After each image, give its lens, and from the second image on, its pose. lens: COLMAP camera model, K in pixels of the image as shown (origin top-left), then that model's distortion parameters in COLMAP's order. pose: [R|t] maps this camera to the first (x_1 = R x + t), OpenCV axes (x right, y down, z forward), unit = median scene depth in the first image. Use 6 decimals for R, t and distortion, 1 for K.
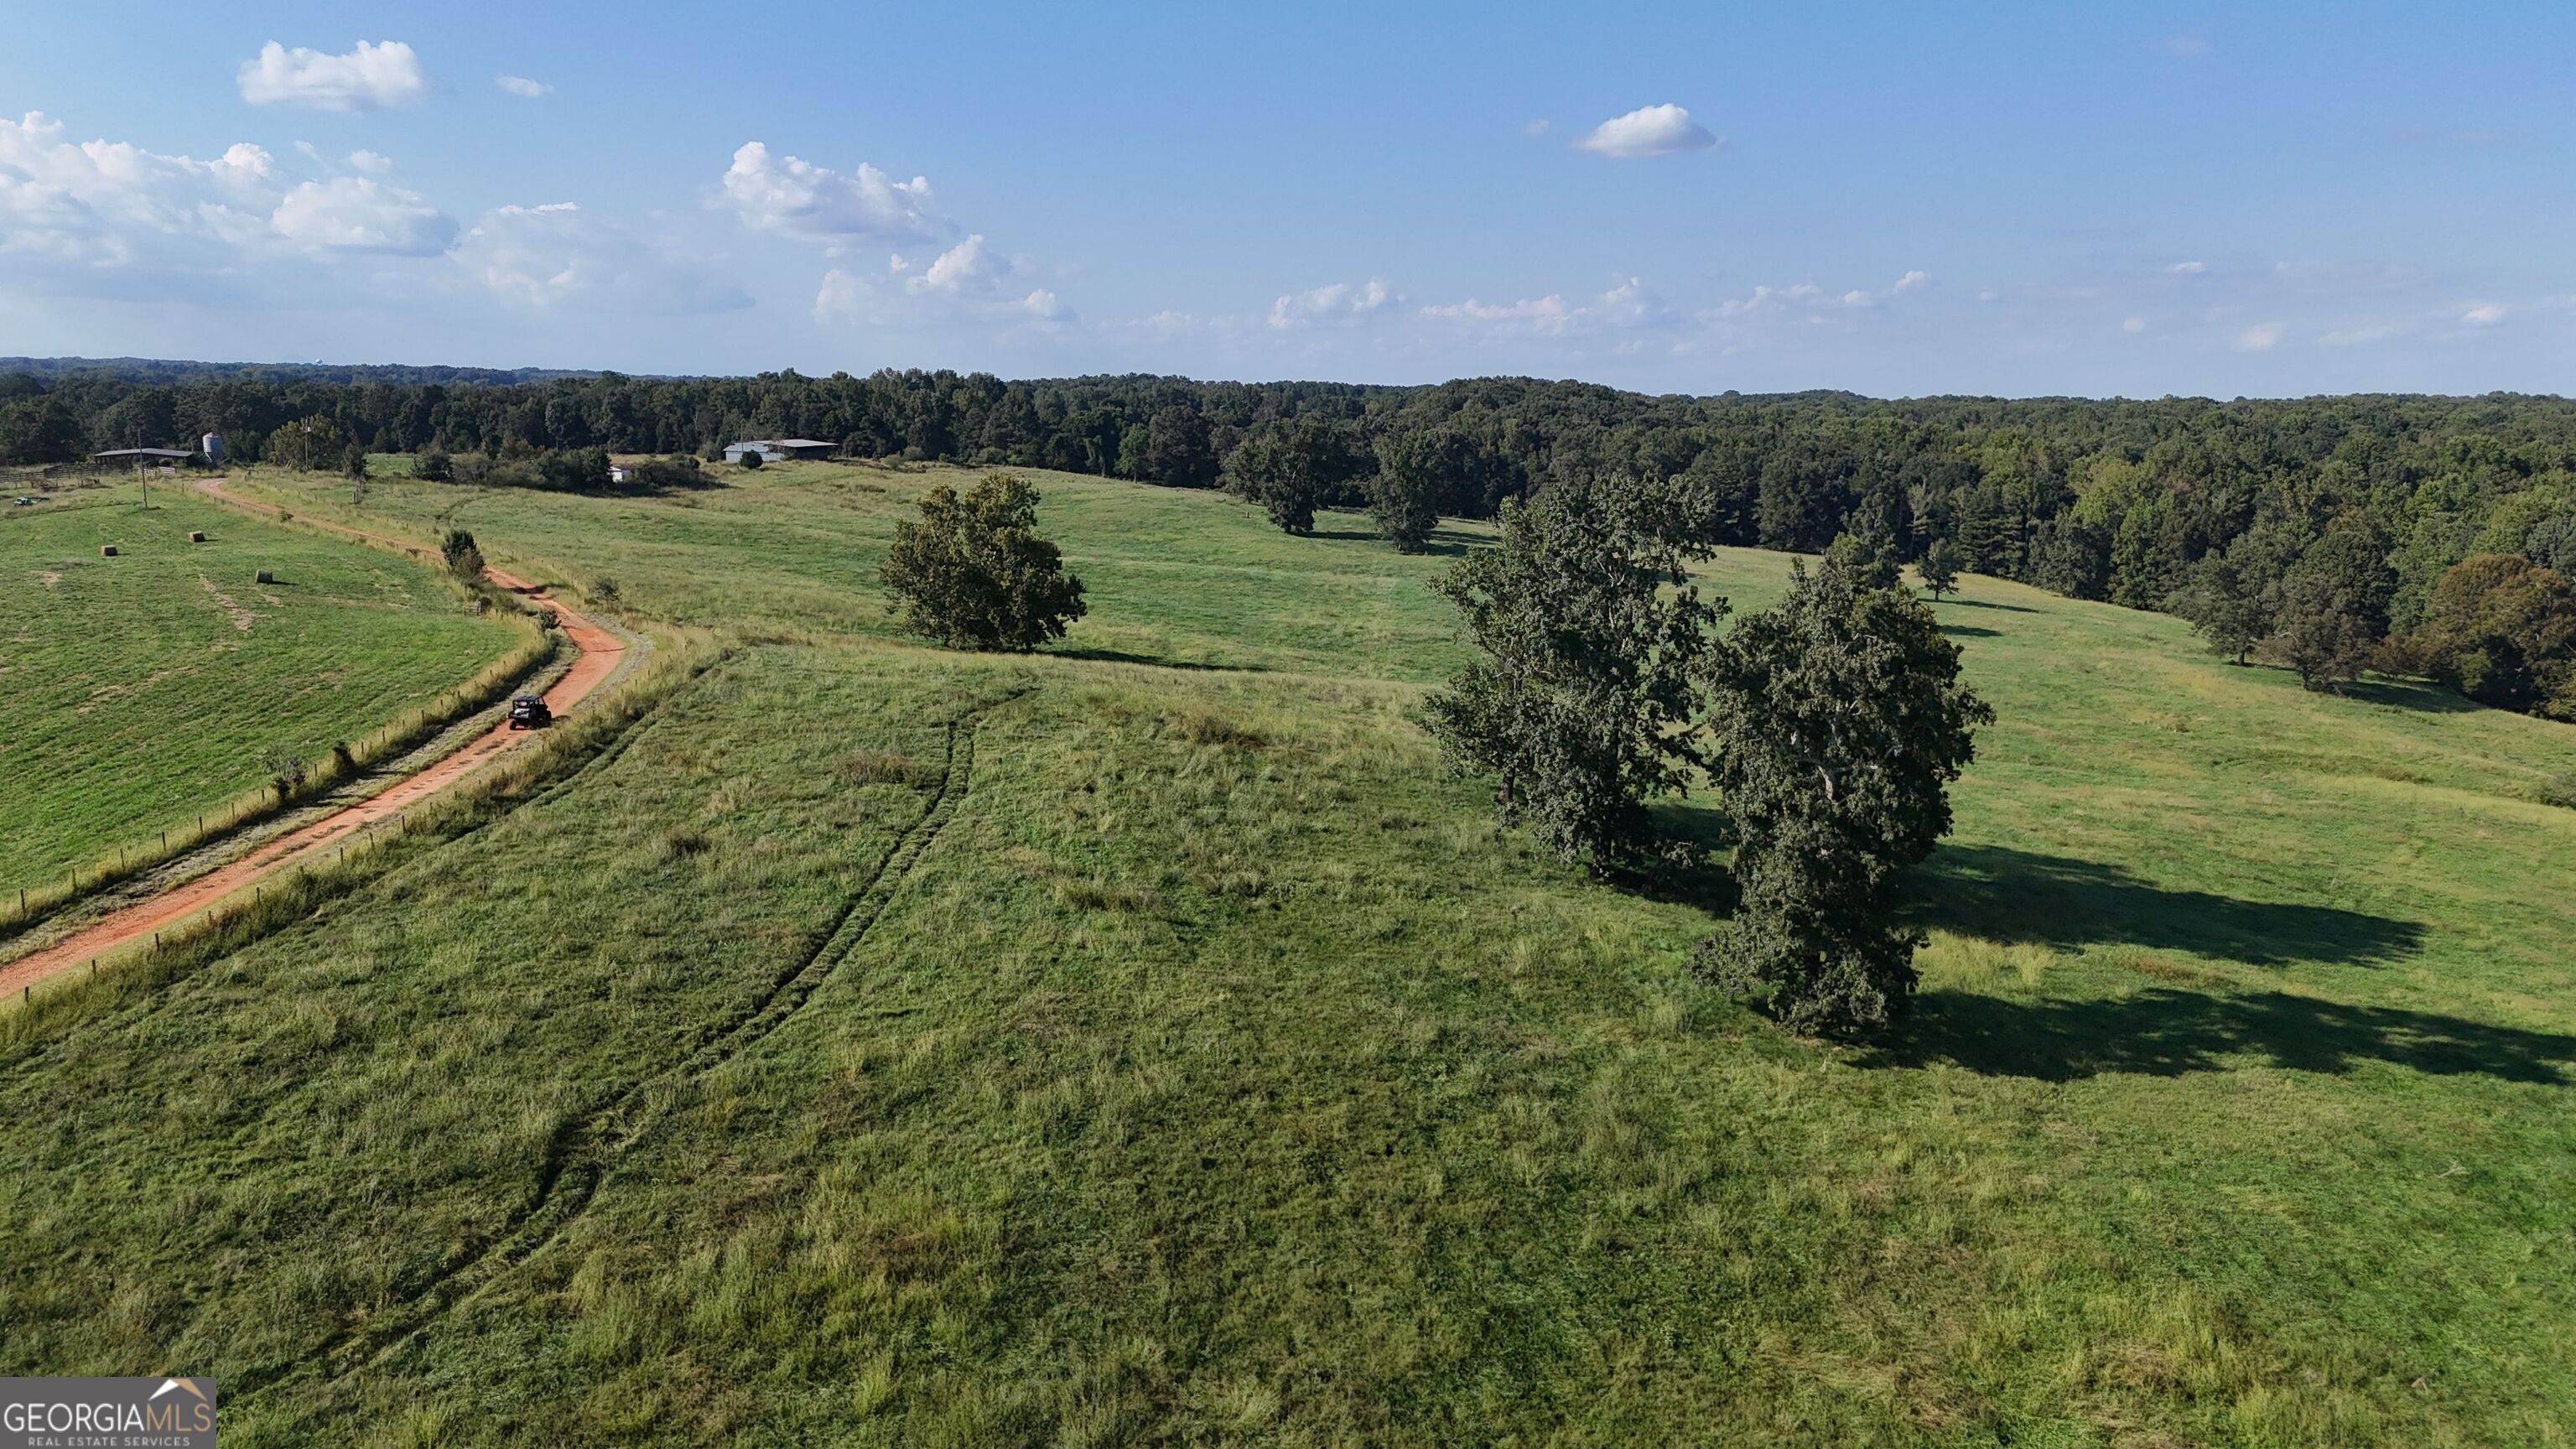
lens RADIAL K [[1838.5, 0, 1295.0], [0, 1838.5, 724.6], [0, 0, 1]] dist [0.090506, -0.086284]
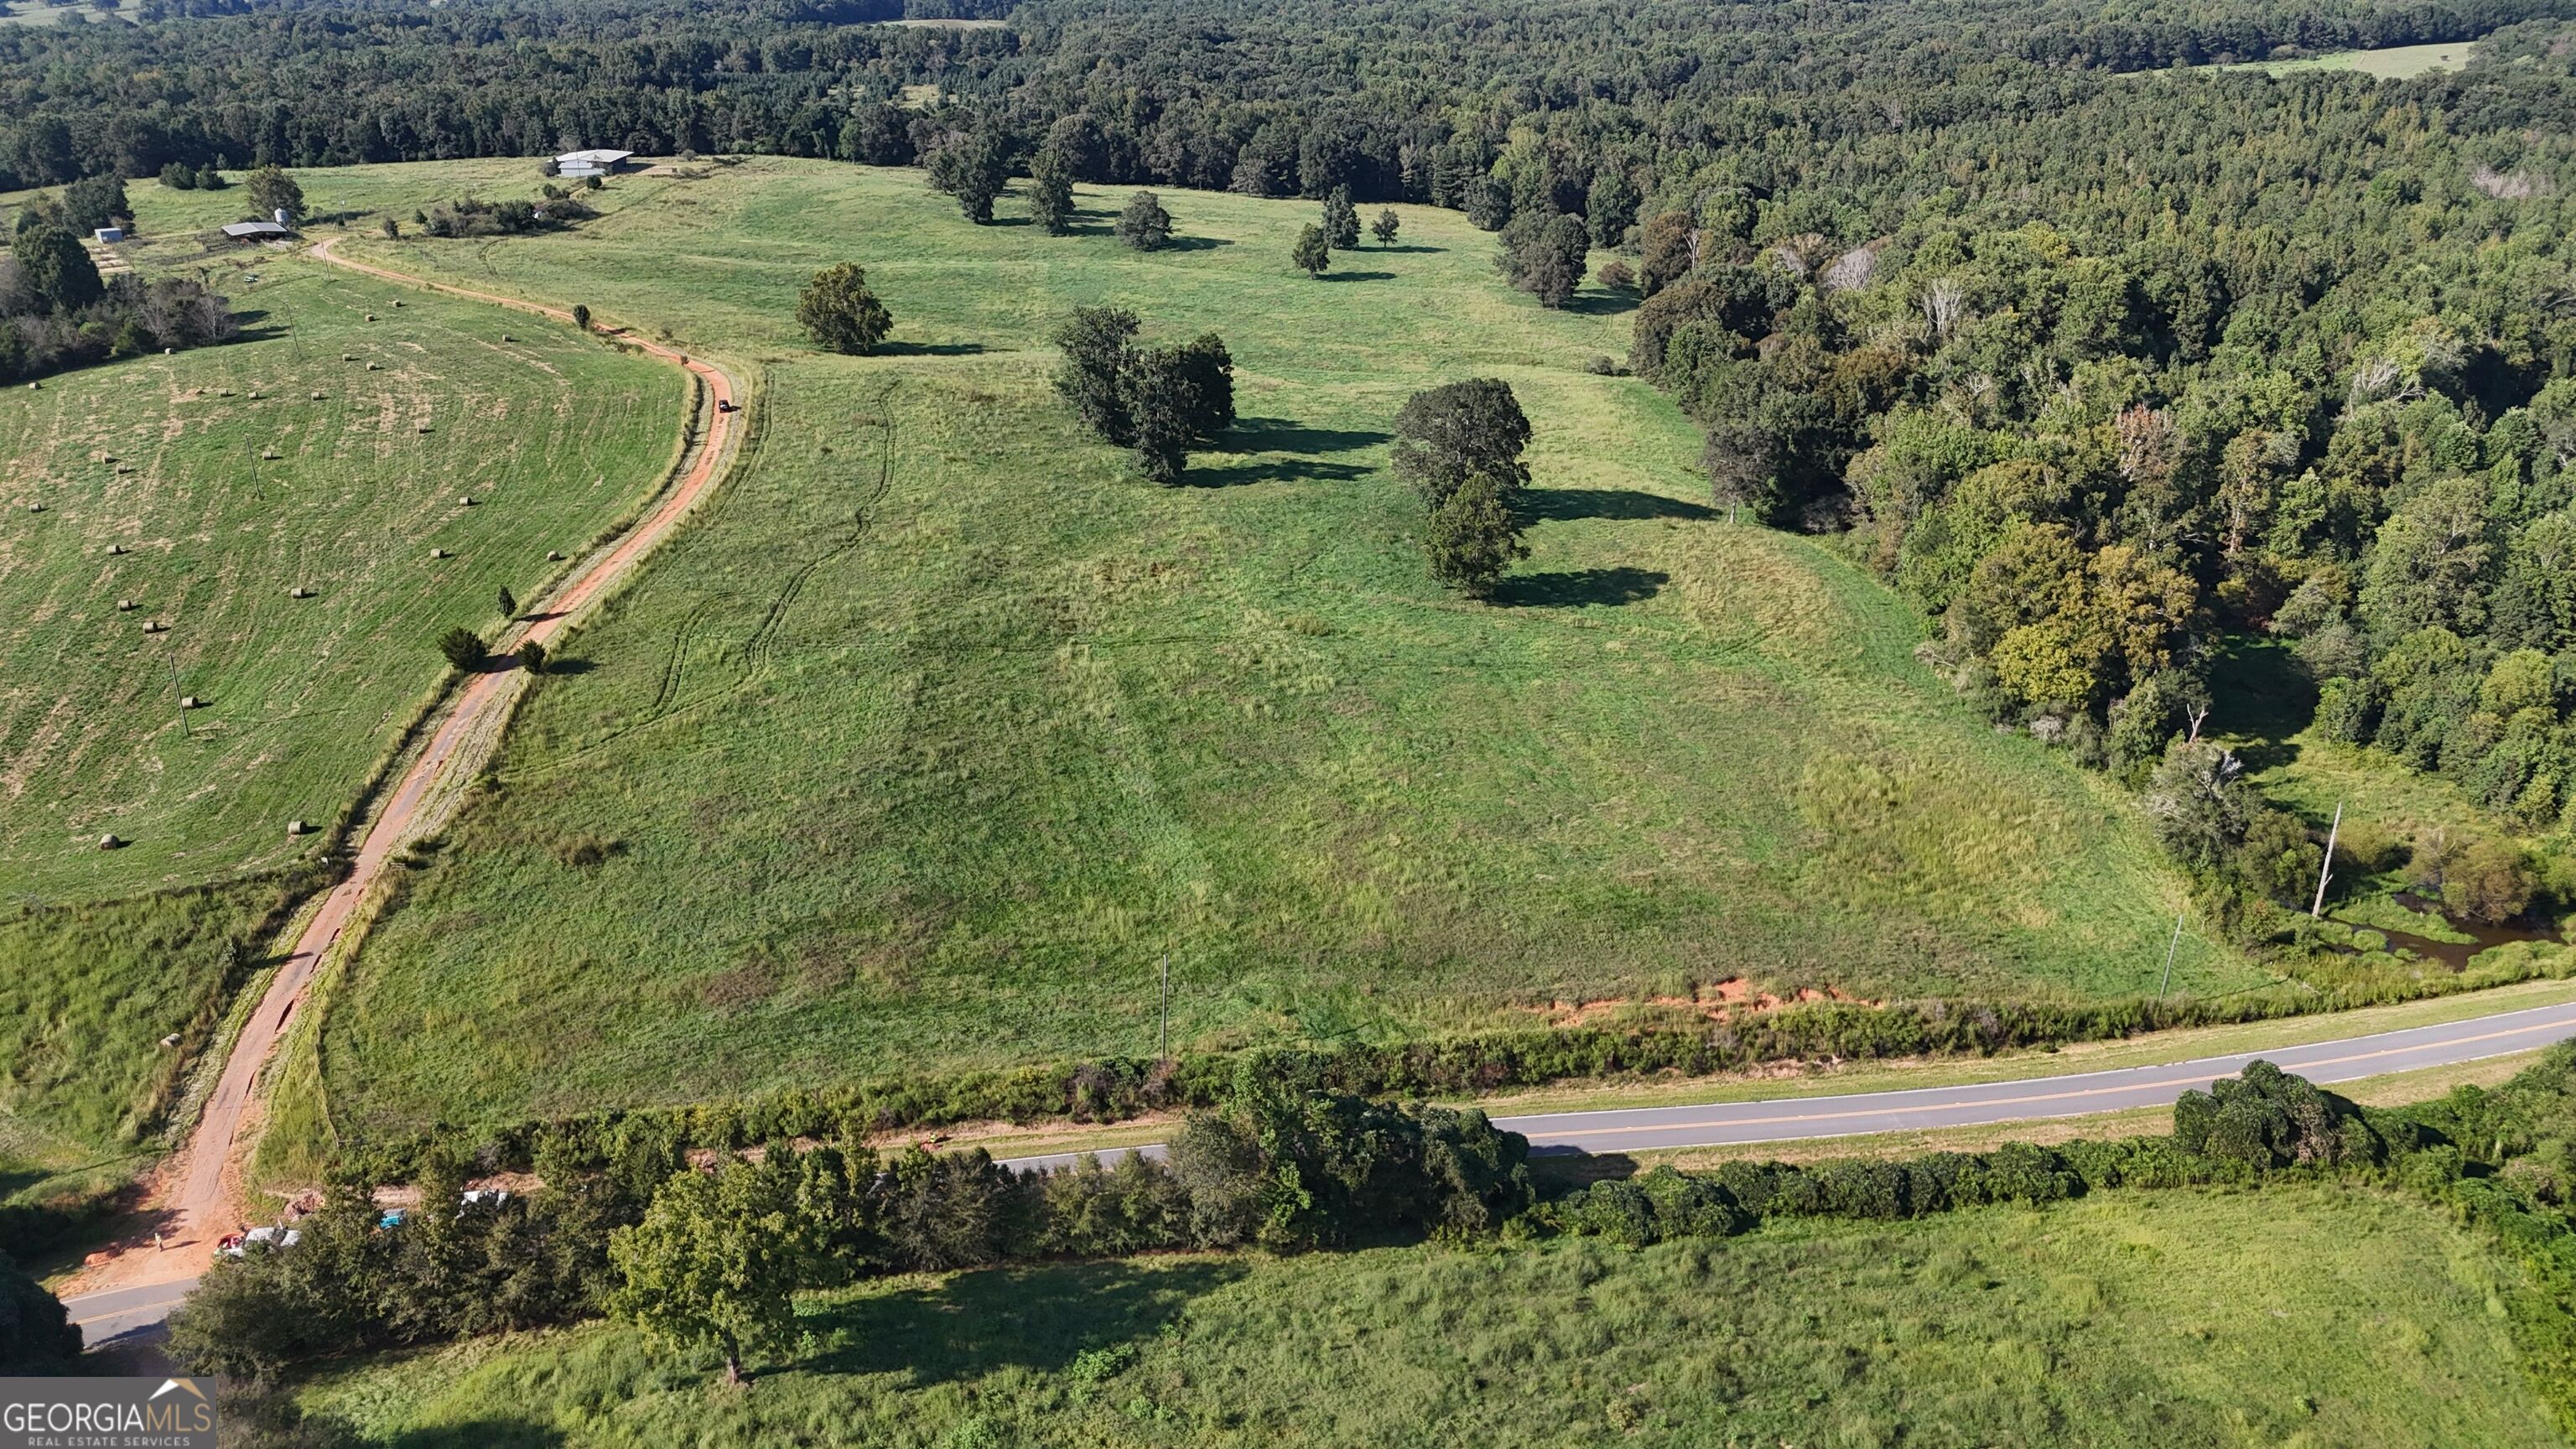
lens RADIAL K [[1838.5, 0, 1295.0], [0, 1838.5, 724.6], [0, 0, 1]] dist [0.090506, -0.086284]
pose [[0.984708, -0.093657, 0.146896, -0.008957], [0.056656, 0.969524, 0.238354, -0.052172], [-0.164743, -0.226387, 0.960005, -0.626970]]
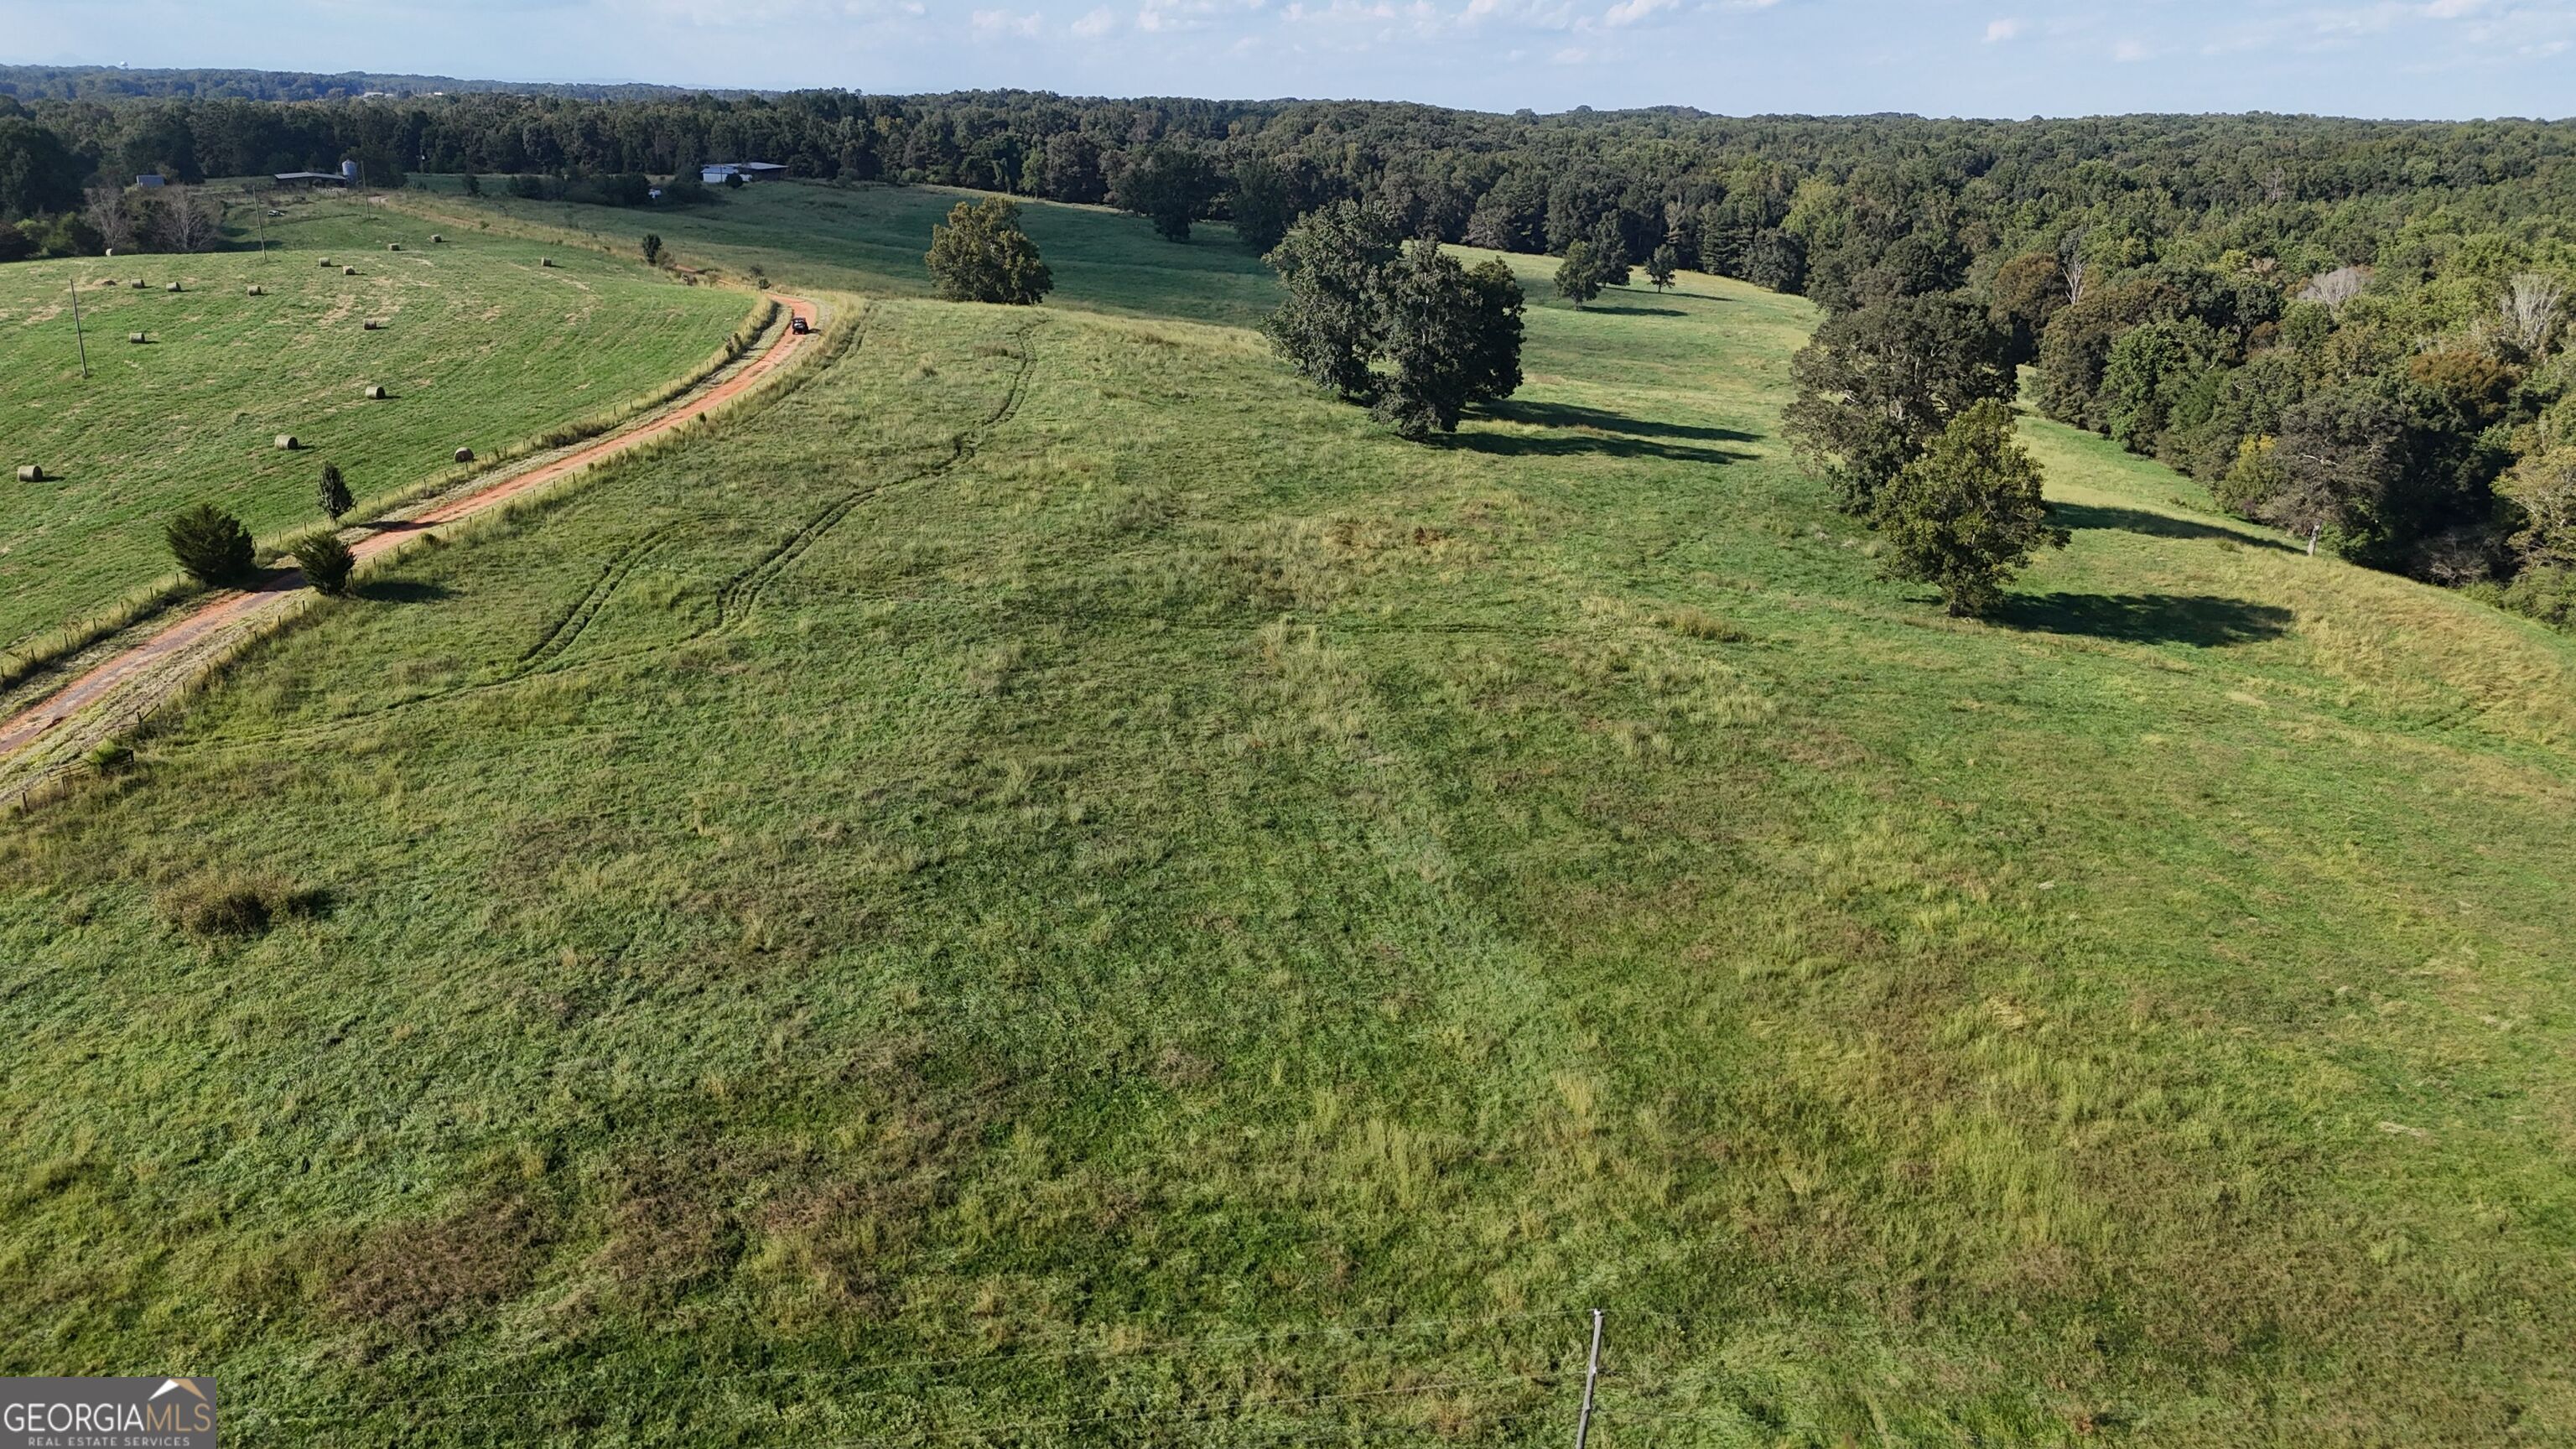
lens RADIAL K [[1838.5, 0, 1295.0], [0, 1838.5, 724.6], [0, 0, 1]] dist [0.090506, -0.086284]
pose [[0.997408, -0.019615, 0.069233, -0.012954], [0.009282, 0.989163, 0.146528, 0.041857], [-0.071357, -0.145506, 0.986781, -0.334168]]
